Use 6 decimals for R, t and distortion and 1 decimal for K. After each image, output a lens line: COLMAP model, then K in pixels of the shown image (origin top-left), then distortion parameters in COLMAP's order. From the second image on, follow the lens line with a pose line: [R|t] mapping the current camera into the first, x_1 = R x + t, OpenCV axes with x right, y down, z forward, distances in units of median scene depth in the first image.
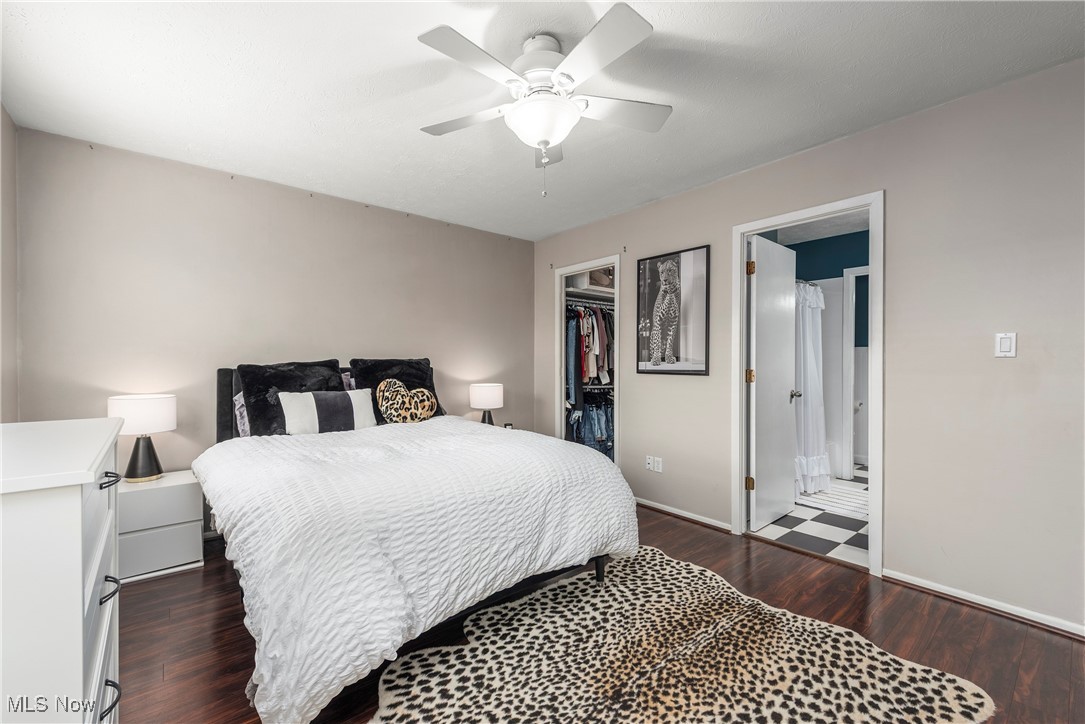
lens RADIAL K [[450.0, 0, 544.6], [0, 450.0, 364.5], [0, 0, 1]] dist [0.013812, -0.004278]
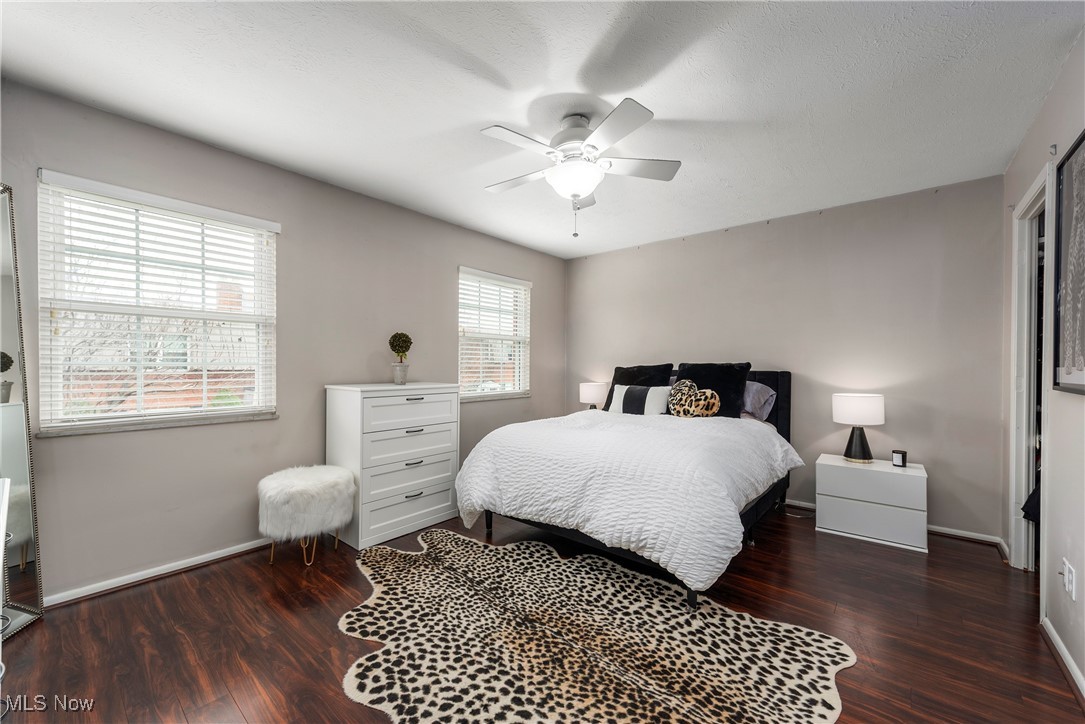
lens RADIAL K [[424.9, 0, 538.6], [0, 424.9, 364.9], [0, 0, 1]] dist [0.009031, -0.001467]
pose [[0.164726, 0.000548, -0.986339, 1.001936], [-0.011642, 0.999931, -0.001388, -0.002329], [0.986271, 0.011712, 0.164721, 0.594013]]
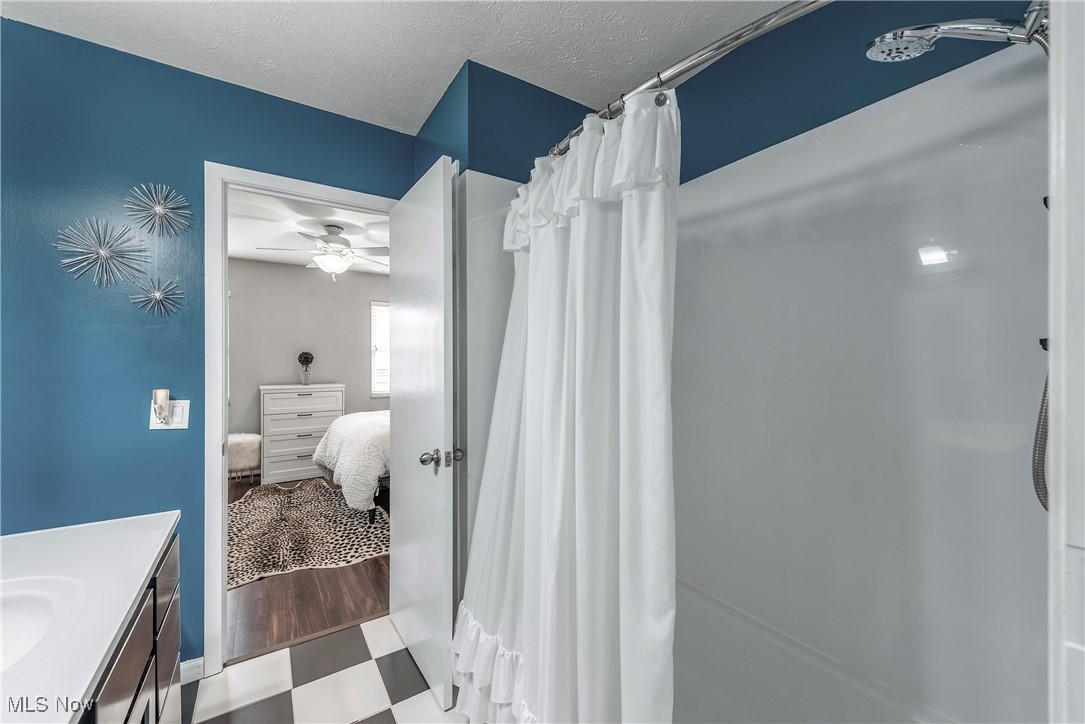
lens RADIAL K [[424.9, 0, 544.1], [0, 424.9, 361.7], [0, 0, 1]] dist [0.009031, -0.001467]
pose [[-0.110663, 0.002332, -0.993855, 1.599352], [-0.005550, 0.999980, 0.002964, -0.070663], [0.993842, 0.005844, -0.110648, 1.876104]]
